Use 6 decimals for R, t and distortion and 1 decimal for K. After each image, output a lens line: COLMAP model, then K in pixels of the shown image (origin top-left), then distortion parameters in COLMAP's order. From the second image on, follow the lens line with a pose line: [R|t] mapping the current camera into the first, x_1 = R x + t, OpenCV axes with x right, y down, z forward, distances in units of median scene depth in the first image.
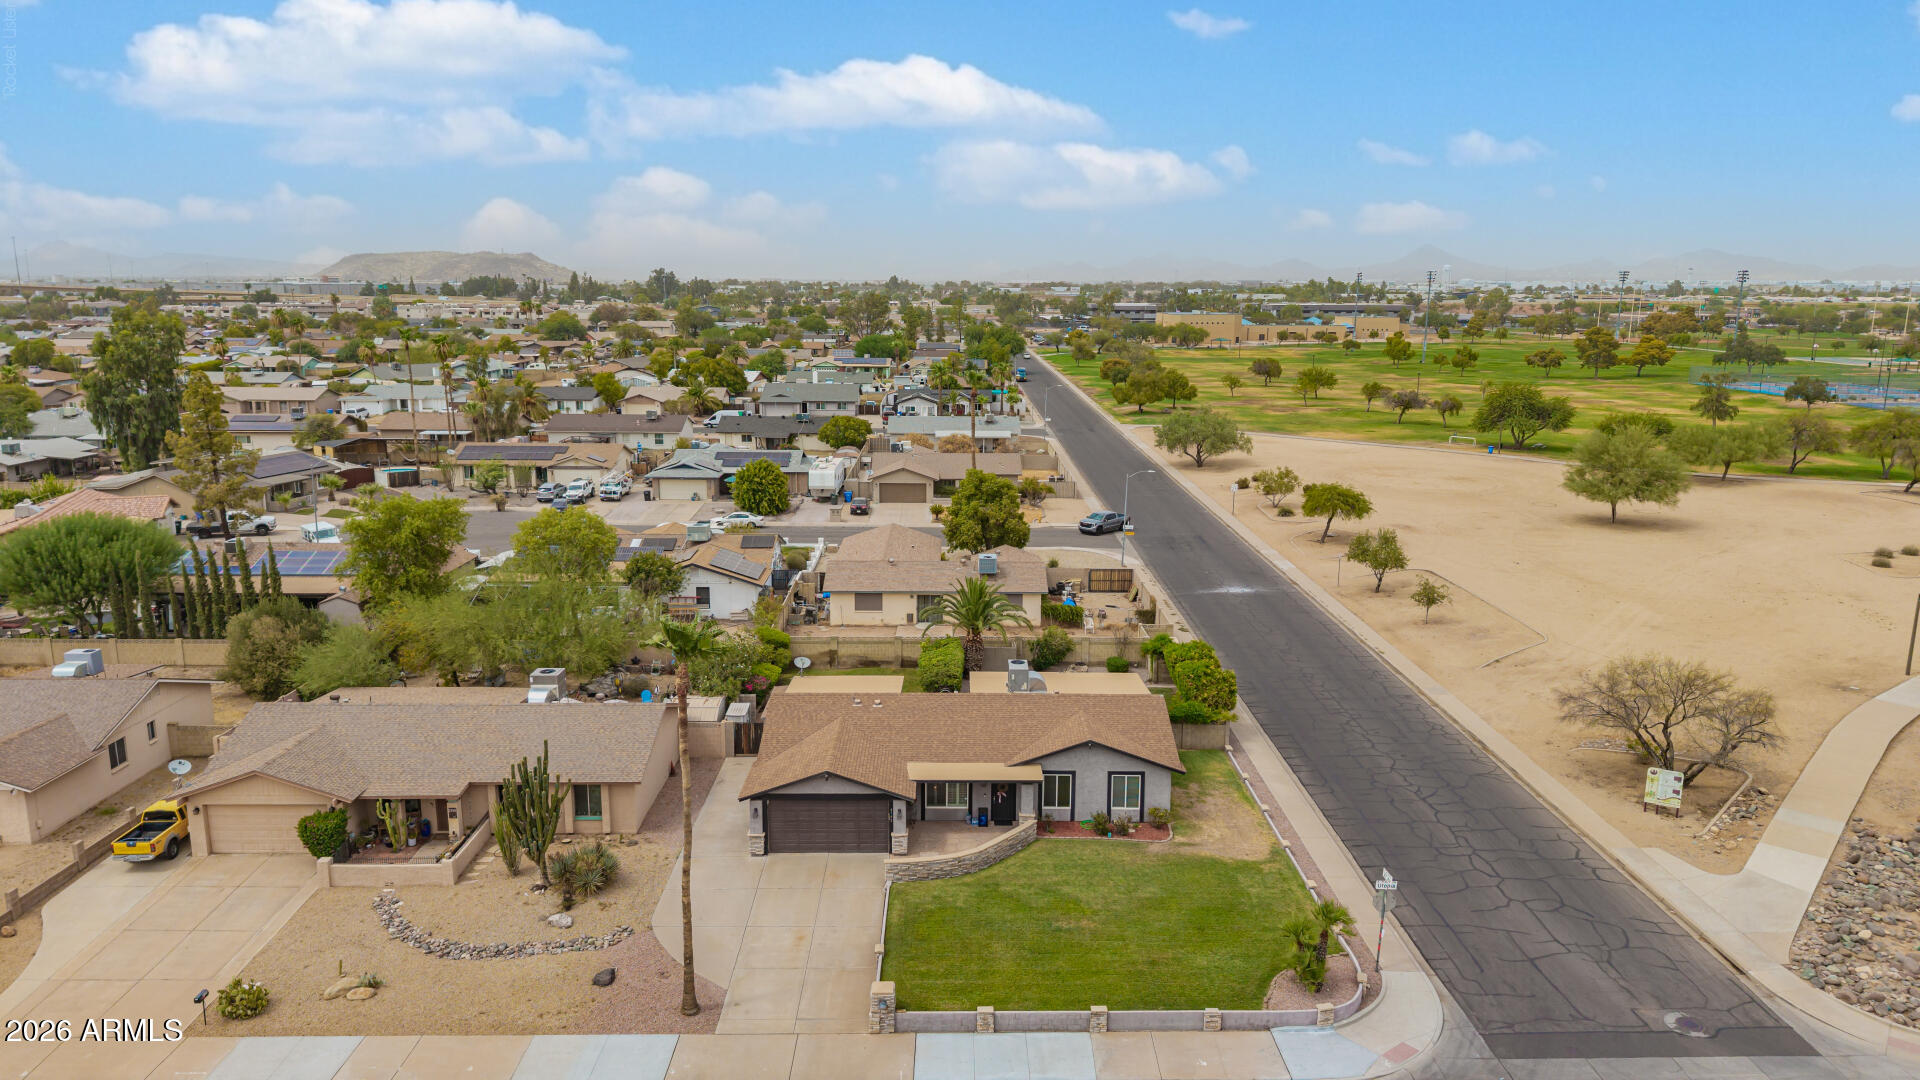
lens RADIAL K [[1265.9, 0, 964.4], [0, 1265.9, 538.9], [0, 0, 1]] dist [0.039325, -0.040702]
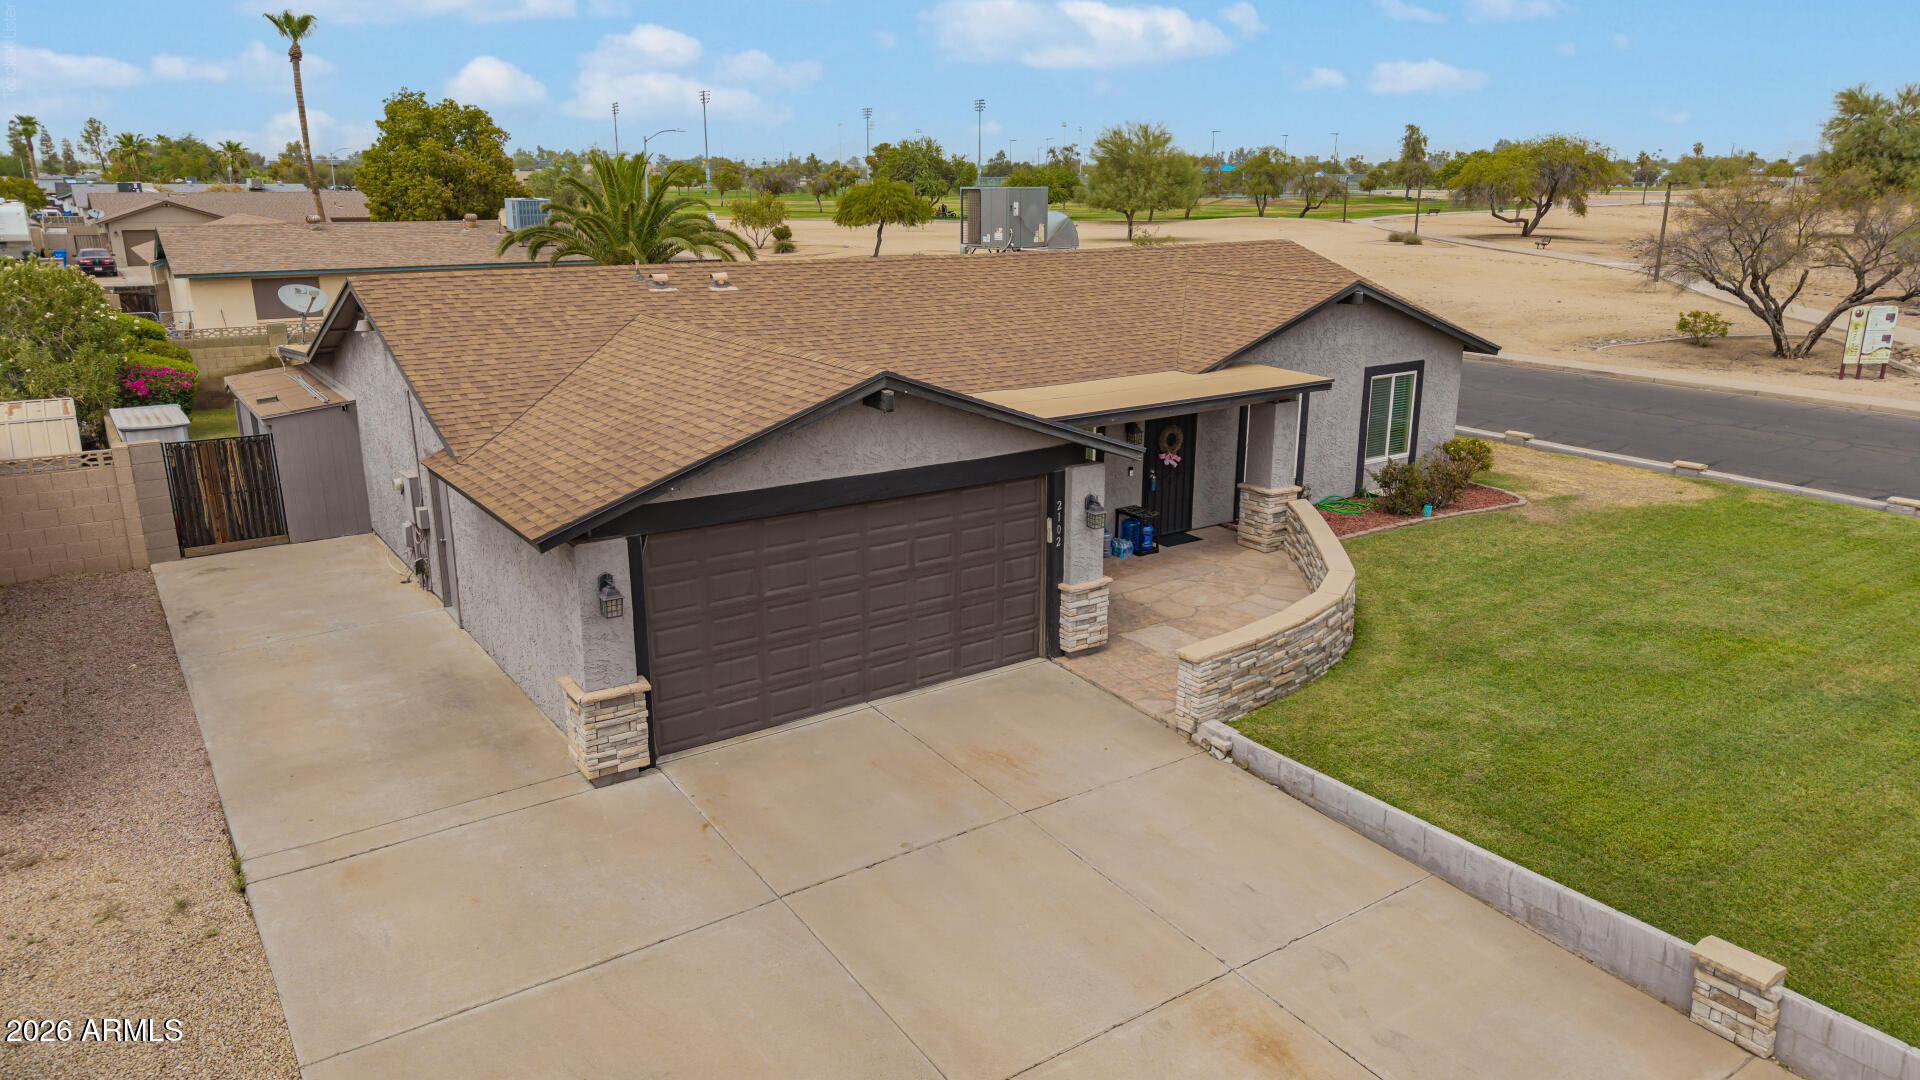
lens RADIAL K [[1265.9, 0, 958.9], [0, 1265.9, 544.4], [0, 0, 1]] dist [0.039325, -0.040702]
pose [[0.823074, -0.157861, 0.545554, -0.234129], [0.114041, 0.986967, 0.113536, 0.186915], [-0.556367, -0.031233, 0.830350, 0.770735]]
